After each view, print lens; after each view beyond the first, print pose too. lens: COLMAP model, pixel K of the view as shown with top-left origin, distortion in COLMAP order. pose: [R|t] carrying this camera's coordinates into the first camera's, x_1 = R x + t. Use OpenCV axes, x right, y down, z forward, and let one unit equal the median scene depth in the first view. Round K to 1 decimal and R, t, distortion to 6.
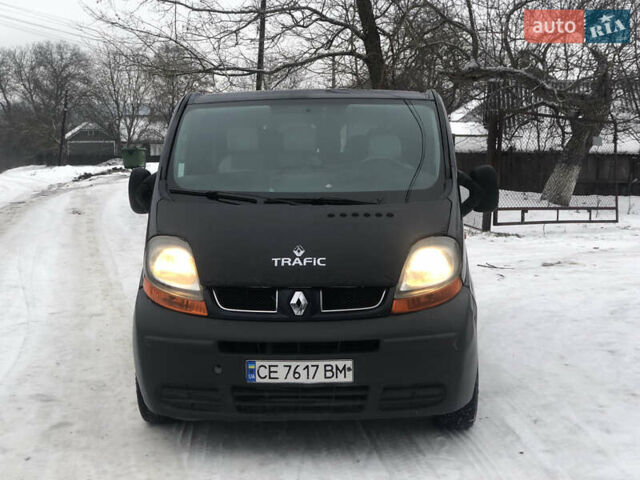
lens RADIAL K [[953.2, 0, 310.7], [0, 953.2, 233.5], [0, 0, 1]] dist [0.078377, 0.000000]
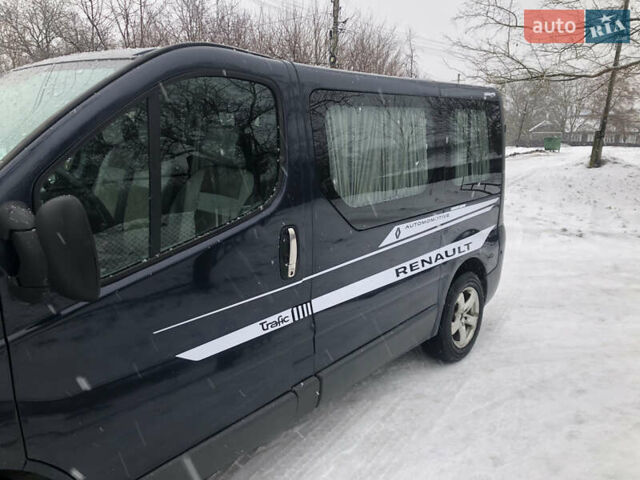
lens RADIAL K [[520.9, 0, 315.0], [0, 520.9, 236.0], [0, 0, 1]] dist [0.033300, -0.008277]
pose [[0.786216, 0.131240, -0.603855, 0.473106], [-0.070007, 0.989813, 0.123974, -0.102745], [0.613973, -0.055196, 0.787394, 0.997650]]
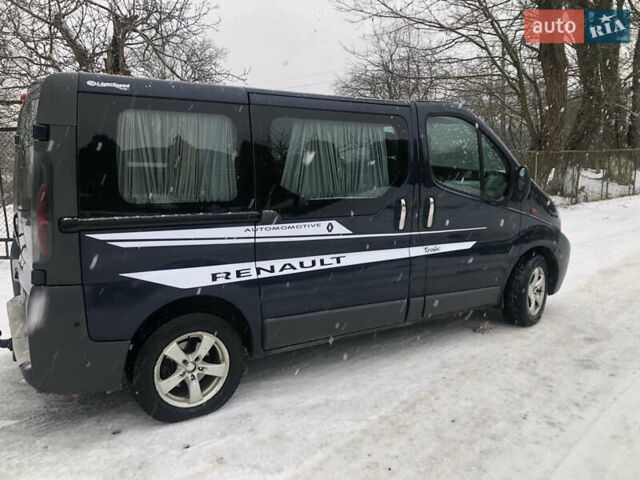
lens RADIAL K [[520.9, 0, 321.2], [0, 520.9, 237.5], [0, 0, 1]] dist [0.033300, -0.008277]
pose [[-0.577766, -0.119325, 0.807433, -0.706805], [0.085715, 0.974915, 0.205410, -0.166849], [-0.811689, 0.187888, -0.553045, 1.901347]]
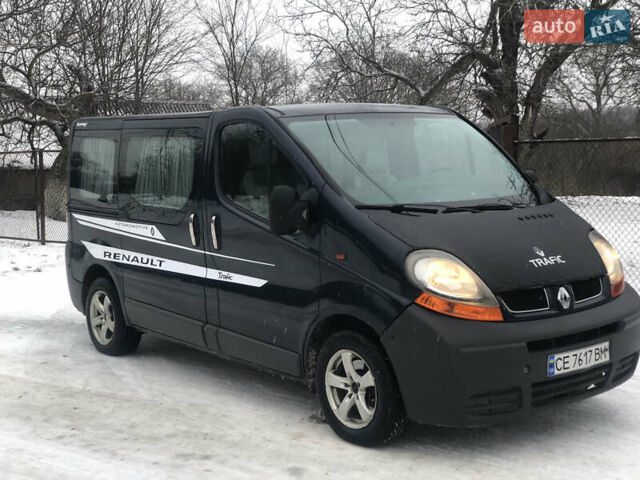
lens RADIAL K [[953.2, 0, 318.1], [0, 953.2, 240.2], [0, 0, 1]] dist [0.078377, 0.000000]
pose [[0.760401, -0.076139, 0.644976, -0.877111], [0.082763, 0.996368, 0.020046, -0.036375], [-0.644159, 0.038137, 0.763940, 0.314990]]
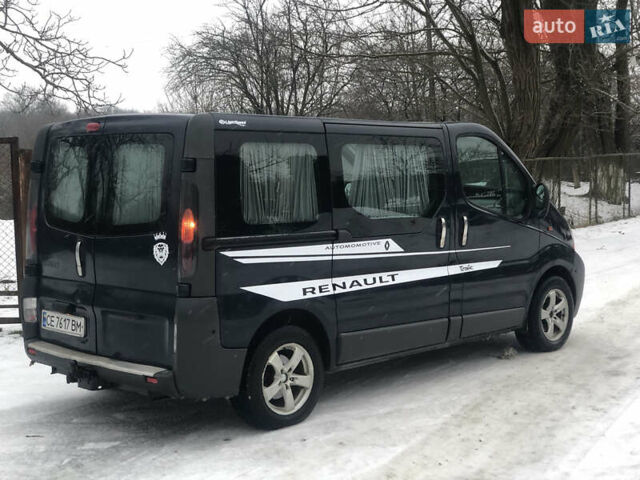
lens RADIAL K [[953.2, 0, 319.9], [0, 953.2, 234.1], [0, 0, 1]] dist [0.078377, 0.000000]
pose [[-0.747872, -0.033638, 0.662990, -0.954155], [0.084696, 0.985719, 0.145552, -0.250805], [-0.658418, 0.165007, -0.734342, 2.519085]]
